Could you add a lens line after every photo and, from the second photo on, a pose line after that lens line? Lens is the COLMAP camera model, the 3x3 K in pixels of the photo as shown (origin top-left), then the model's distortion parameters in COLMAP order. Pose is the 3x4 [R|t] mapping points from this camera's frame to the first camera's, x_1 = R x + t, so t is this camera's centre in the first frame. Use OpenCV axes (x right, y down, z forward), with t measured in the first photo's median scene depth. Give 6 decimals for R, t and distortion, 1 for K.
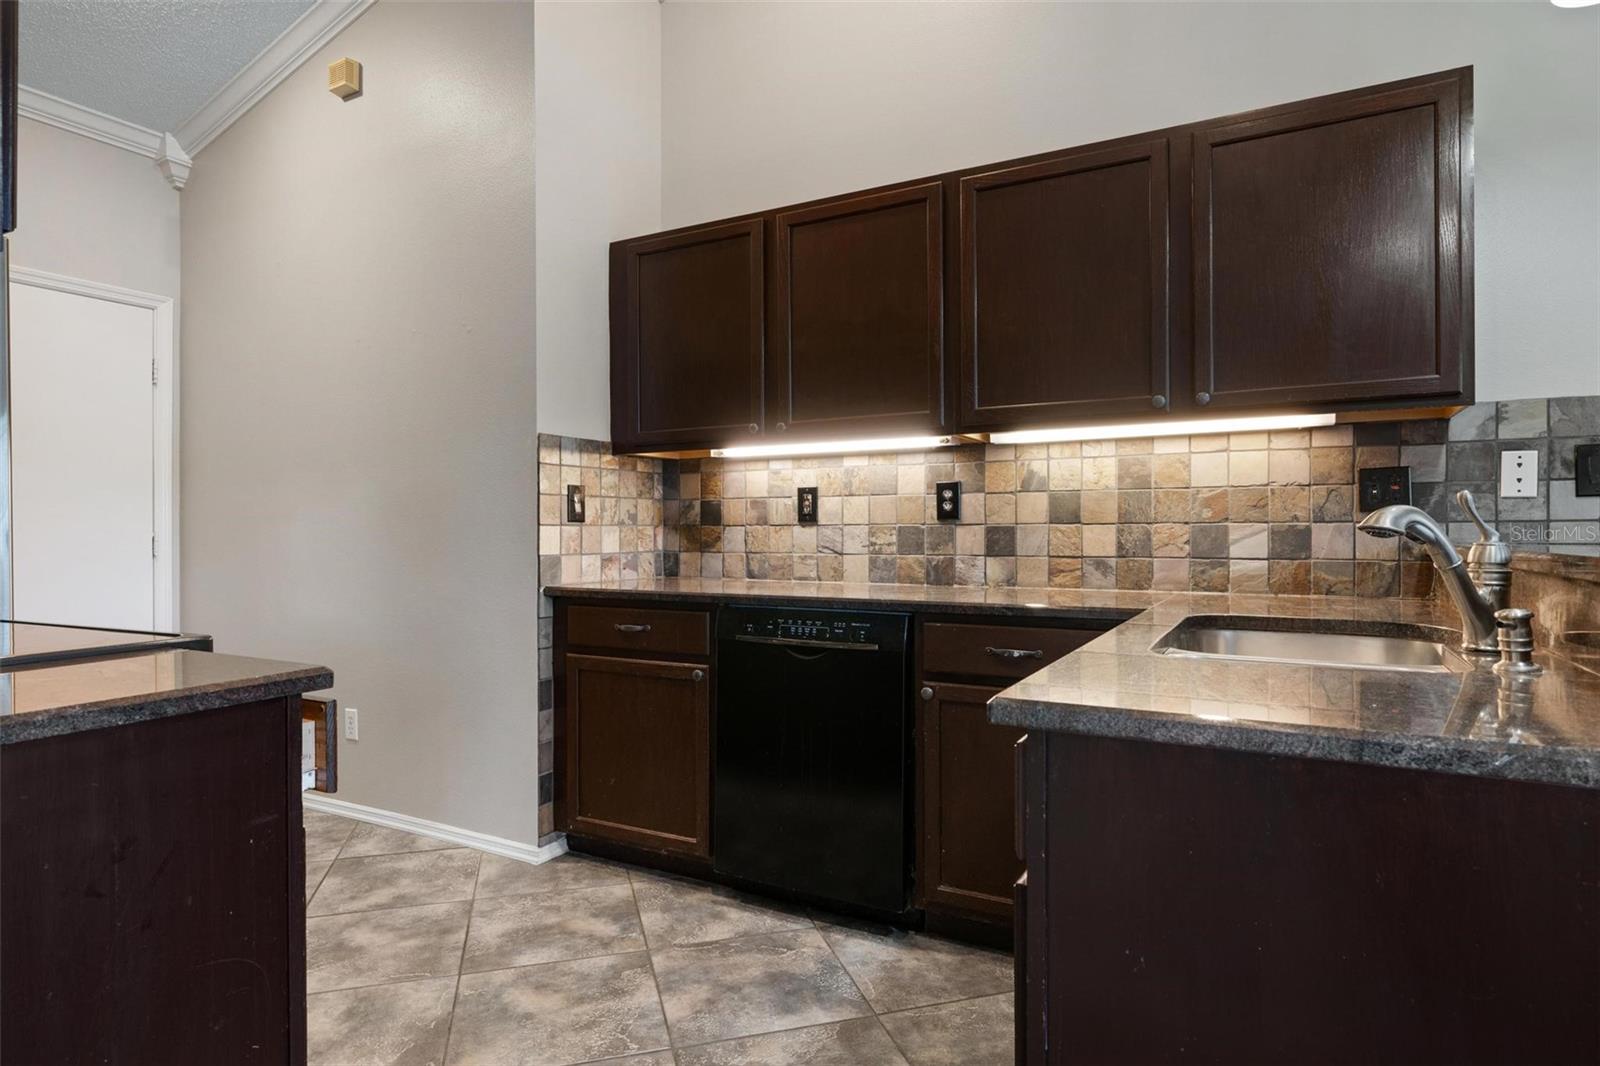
lens RADIAL K [[863.5, 0, 806.2], [0, 863.5, 534.5], [0, 0, 1]] dist [-0.000469, 0.000432]
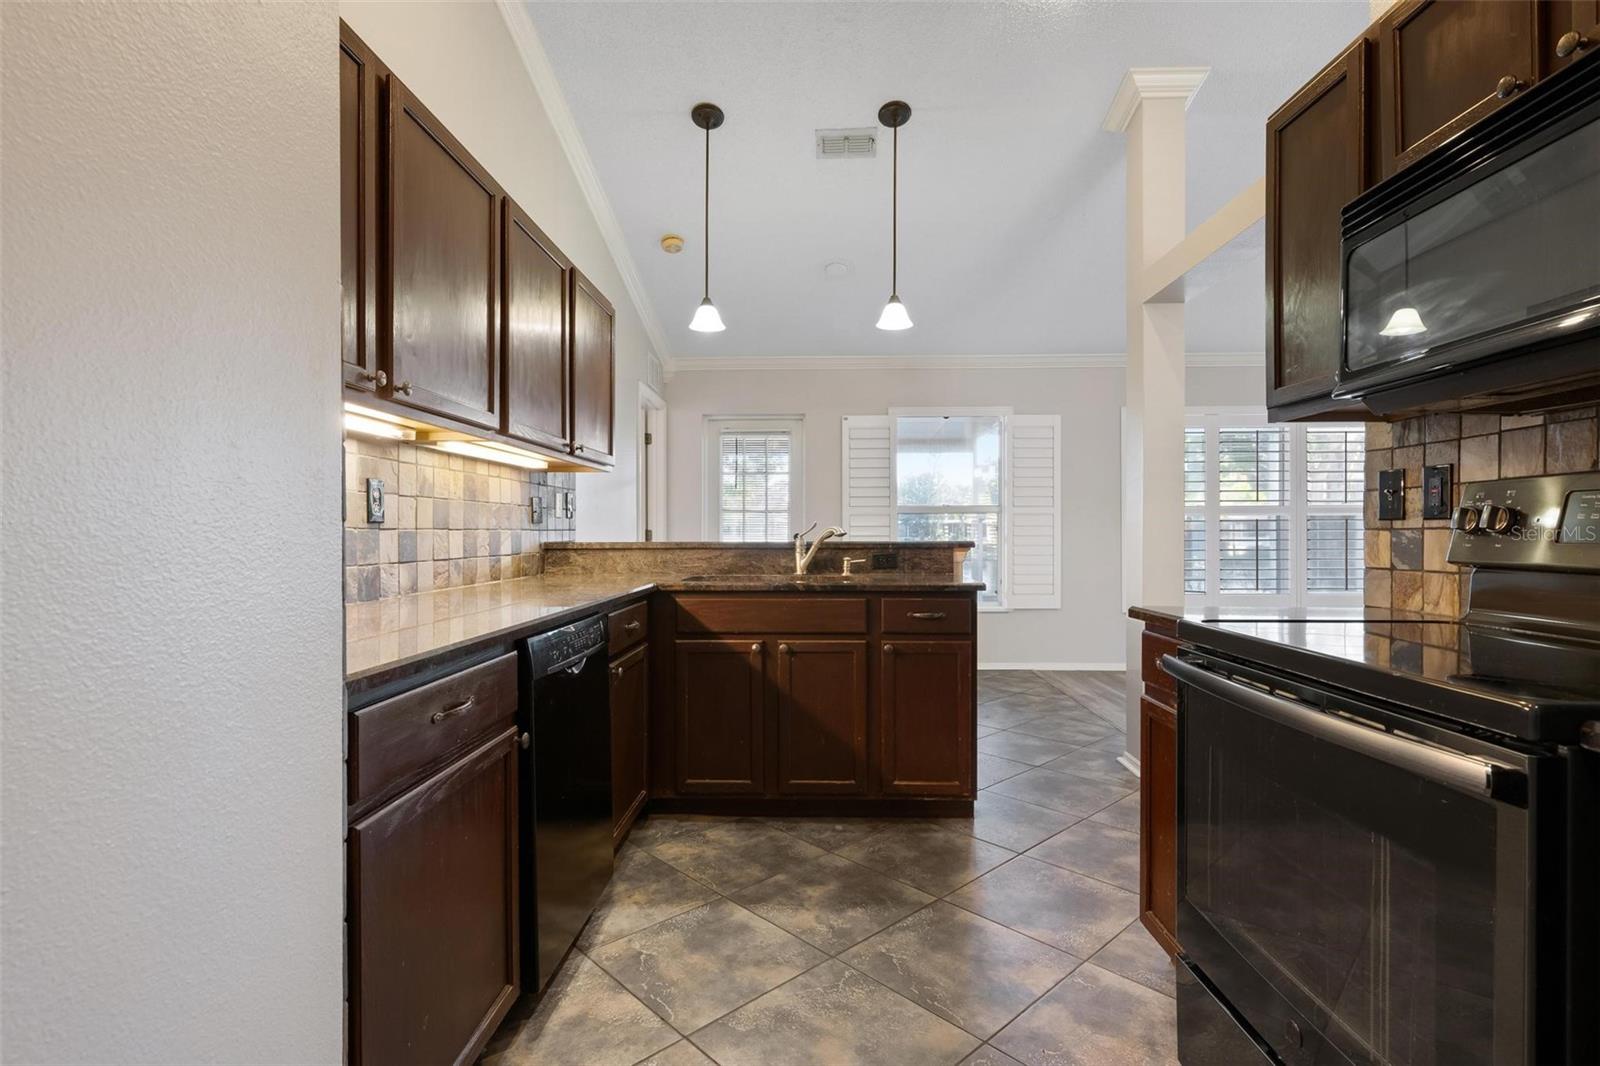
lens RADIAL K [[783.2, 0, 771.2], [0, 783.2, 524.0], [0, 0, 1]] dist [-0.001246, -0.001406]
pose [[-0.417360, 0.010808, 0.908677, -0.844070], [0.008397, 0.999932, -0.008037, -0.008537], [-0.908702, 0.004276, -0.417423, 1.146316]]
